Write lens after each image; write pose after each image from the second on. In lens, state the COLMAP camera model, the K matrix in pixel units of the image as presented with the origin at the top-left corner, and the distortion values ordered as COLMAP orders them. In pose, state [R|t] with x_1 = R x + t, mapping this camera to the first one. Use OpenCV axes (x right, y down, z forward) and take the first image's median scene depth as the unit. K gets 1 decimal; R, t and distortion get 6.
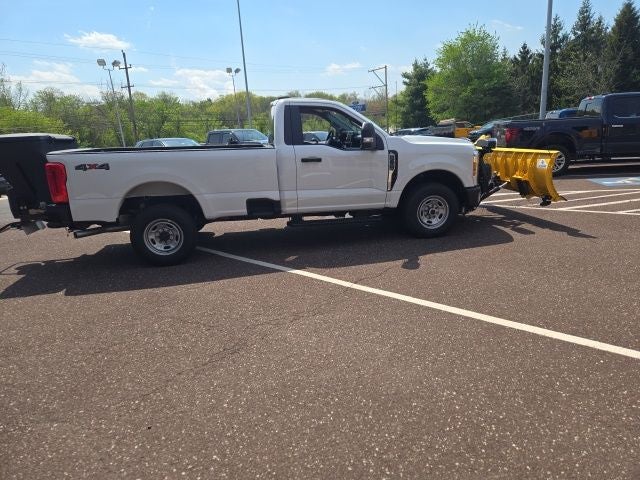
lens RADIAL K [[425.7, 0, 322.8], [0, 425.7, 233.8], [0, 0, 1]] dist [0.069484, -0.055325]
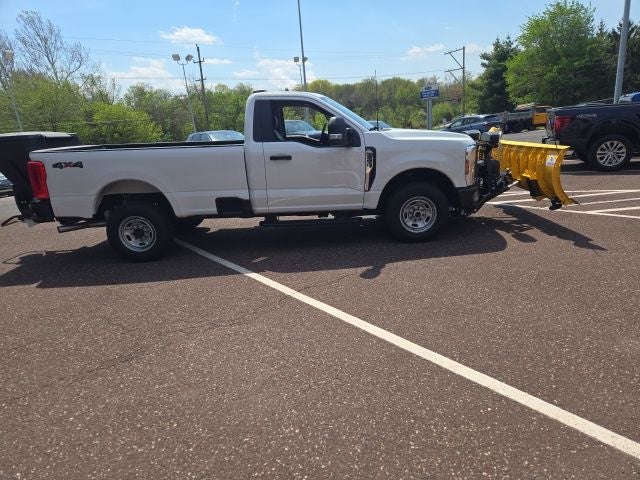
lens RADIAL K [[425.7, 0, 319.9], [0, 425.7, 245.7], [0, 0, 1]] dist [0.069484, -0.055325]
pose [[0.984435, 0.034961, -0.172237, 0.214251], [-0.026200, 0.998257, 0.052882, -0.027513], [0.173785, -0.047547, 0.983635, 0.063834]]
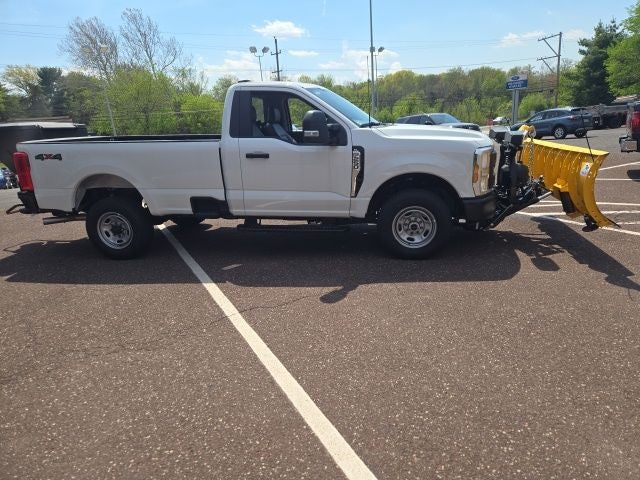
lens RADIAL K [[425.7, 0, 319.7], [0, 425.7, 241.3], [0, 0, 1]] dist [0.069484, -0.055325]
pose [[0.937514, 0.096176, -0.334391, 0.364422], [-0.076771, 0.994532, 0.070804, -0.067772], [0.339372, -0.040708, 0.939771, 0.217885]]
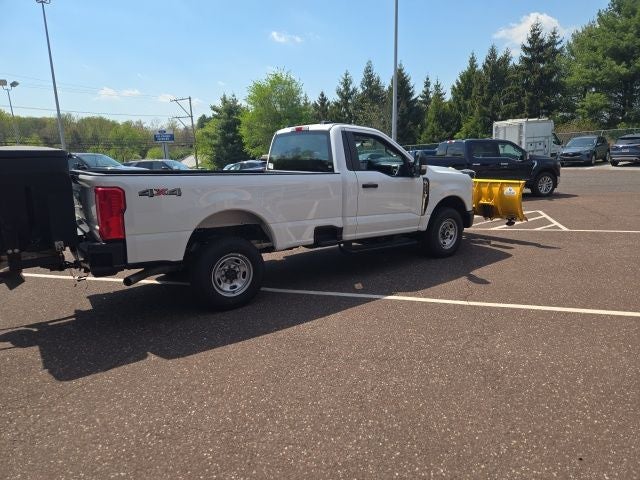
lens RADIAL K [[425.7, 0, 319.4], [0, 425.7, 241.6], [0, 0, 1]] dist [0.069484, -0.055325]
pose [[0.896132, -0.048980, 0.441076, -0.539690], [0.073949, 0.996476, -0.039586, -0.011011], [-0.437583, 0.068091, 0.896596, 0.153372]]
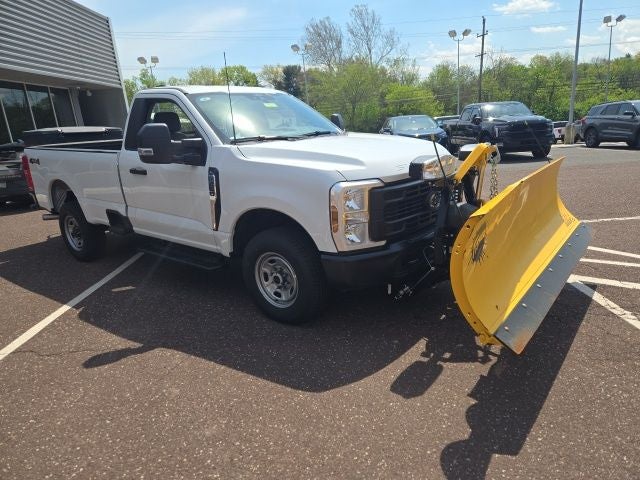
lens RADIAL K [[425.7, 0, 325.4], [0, 425.7, 236.7], [0, 0, 1]] dist [0.069484, -0.055325]
pose [[0.679941, 0.203224, -0.704543, 0.705076], [-0.148263, 0.979084, 0.139328, -0.200241], [0.718122, 0.009723, 0.695850, 0.658741]]
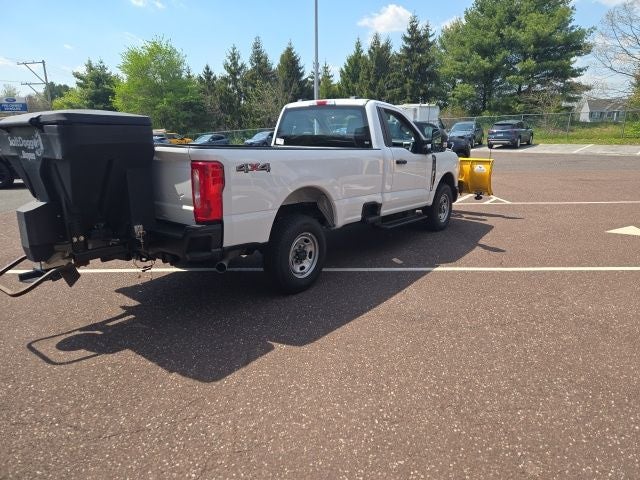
lens RADIAL K [[425.7, 0, 319.7], [0, 425.7, 238.0], [0, 0, 1]] dist [0.069484, -0.055325]
pose [[0.737924, -0.102305, 0.667085, -0.809992], [0.115813, 0.992977, 0.024173, -0.037572], [-0.664873, 0.059419, 0.744589, 0.353145]]
